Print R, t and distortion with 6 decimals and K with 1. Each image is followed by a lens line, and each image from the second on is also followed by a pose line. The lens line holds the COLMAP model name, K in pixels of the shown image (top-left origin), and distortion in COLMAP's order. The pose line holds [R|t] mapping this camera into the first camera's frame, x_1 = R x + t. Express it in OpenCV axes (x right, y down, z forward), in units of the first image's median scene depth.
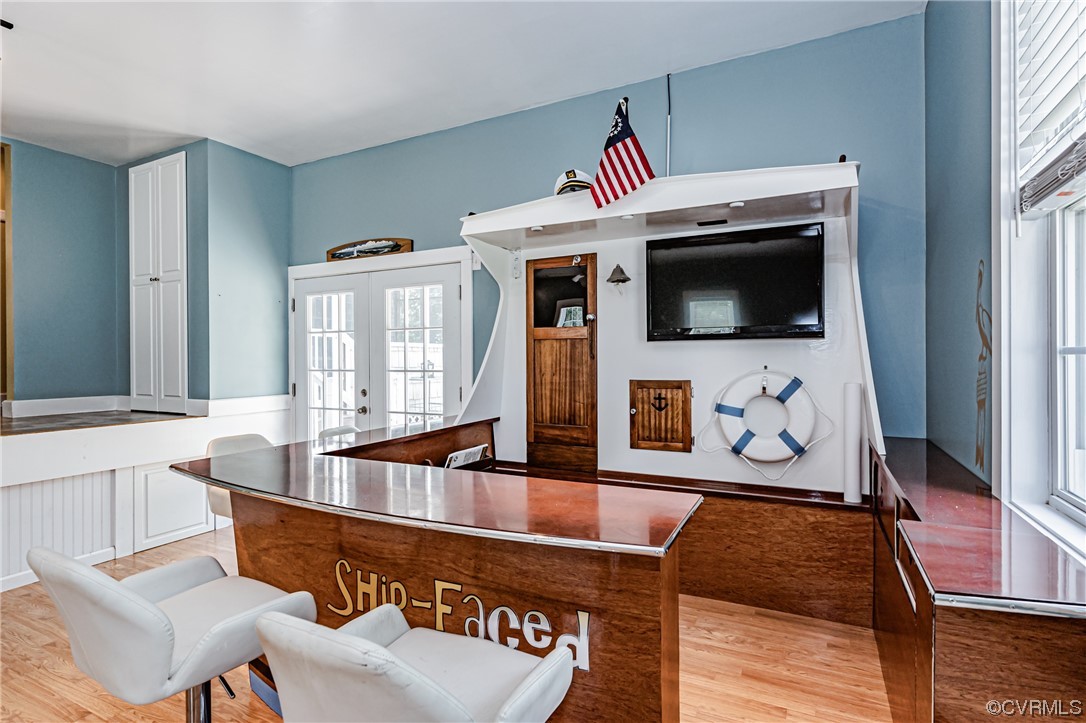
lens RADIAL K [[537.0, 0, 538.5], [0, 537.0, 361.6], [0, 0, 1]] dist [0.004625, 0.000259]
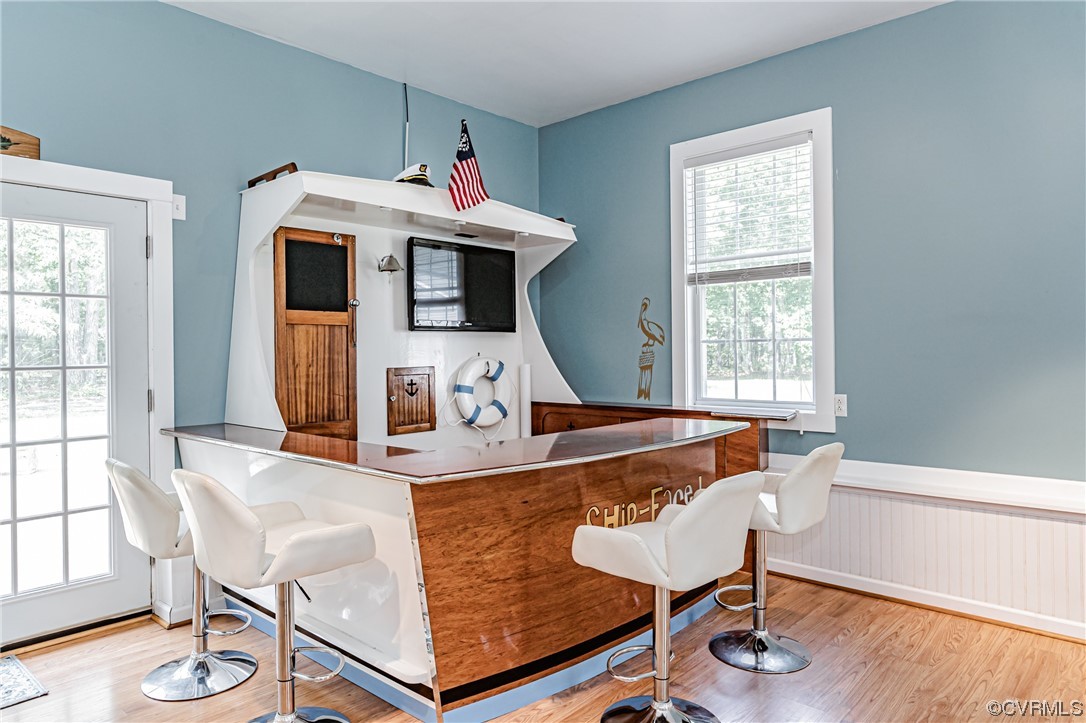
lens RADIAL K [[697.2, 0, 537.3], [0, 697.2, 350.7], [0, 0, 1]] dist [0.001025, -0.001380]
pose [[0.269858, 0.003002, 0.962895, -1.023201], [0.015426, 0.999853, -0.007441, 0.015394], [-0.962777, 0.016861, 0.269772, 0.373481]]
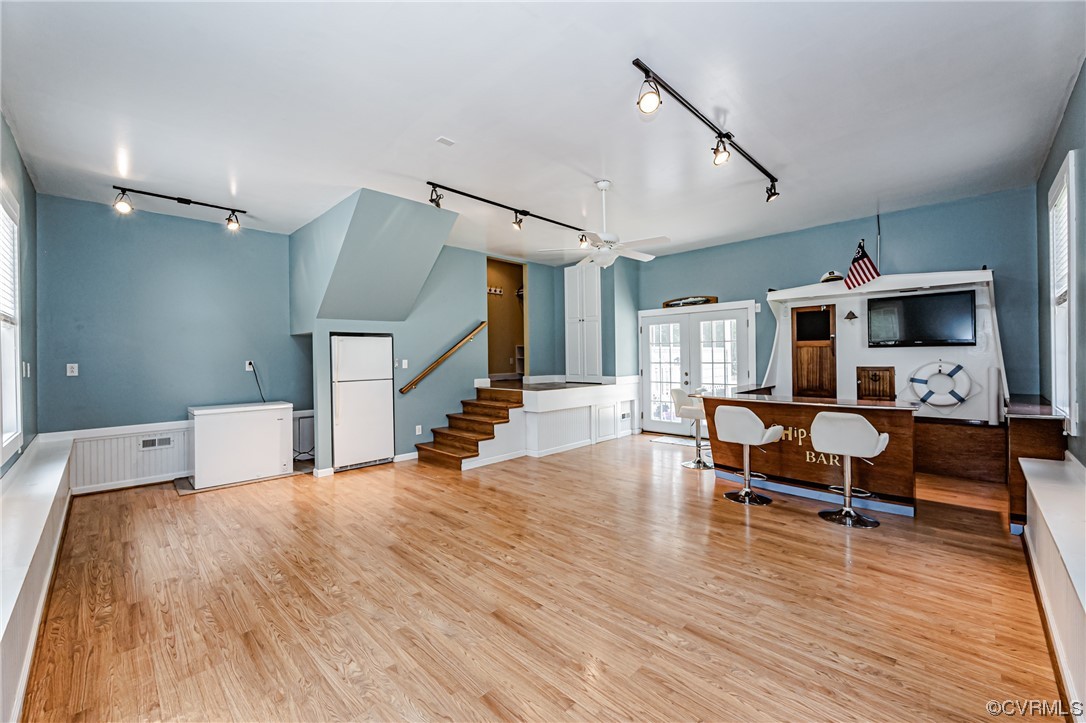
lens RADIAL K [[435.4, 0, 542.0], [0, 435.4, 357.0], [0, 0, 1]] dist [0.001204, 0.000762]
pose [[0.953446, -0.006701, -0.301488, -0.469252], [0.005892, 0.999976, -0.003591, -0.003108], [0.301505, 0.001647, 0.953463, -0.933356]]
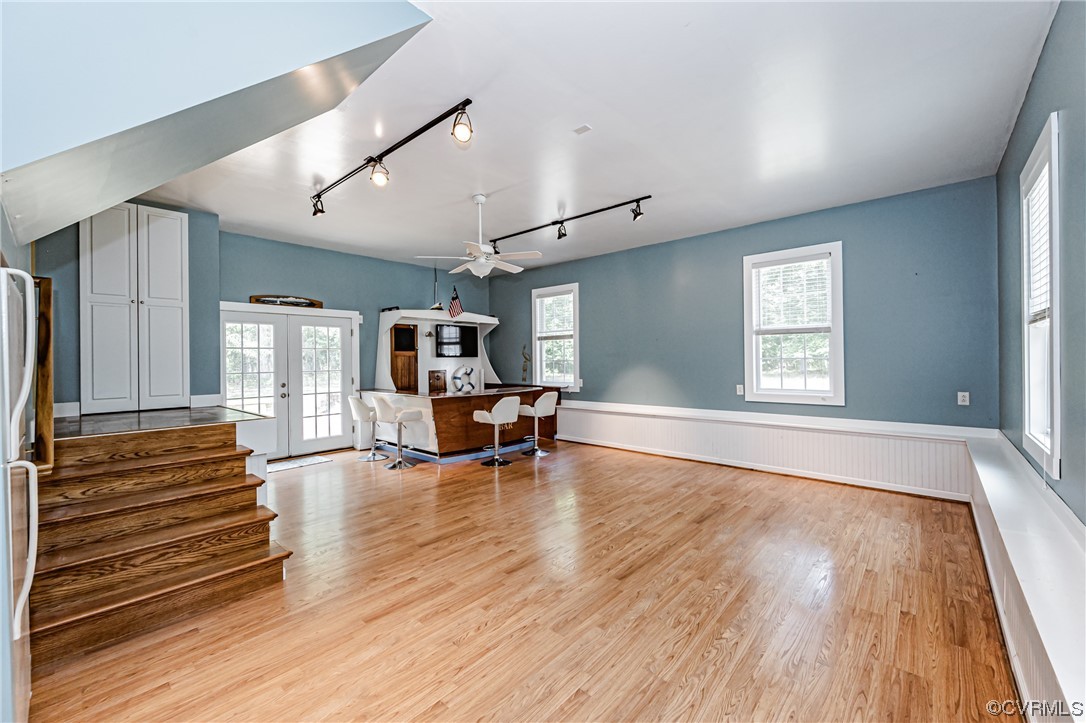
lens RADIAL K [[435.4, 0, 538.2], [0, 435.4, 359.1], [0, 0, 1]] dist [0.001204, 0.000762]
pose [[0.257946, 0.002668, 0.966156, -1.944977], [0.017232, 0.999824, -0.007362, -0.000231], [-0.966006, 0.018548, 0.257855, -0.171895]]
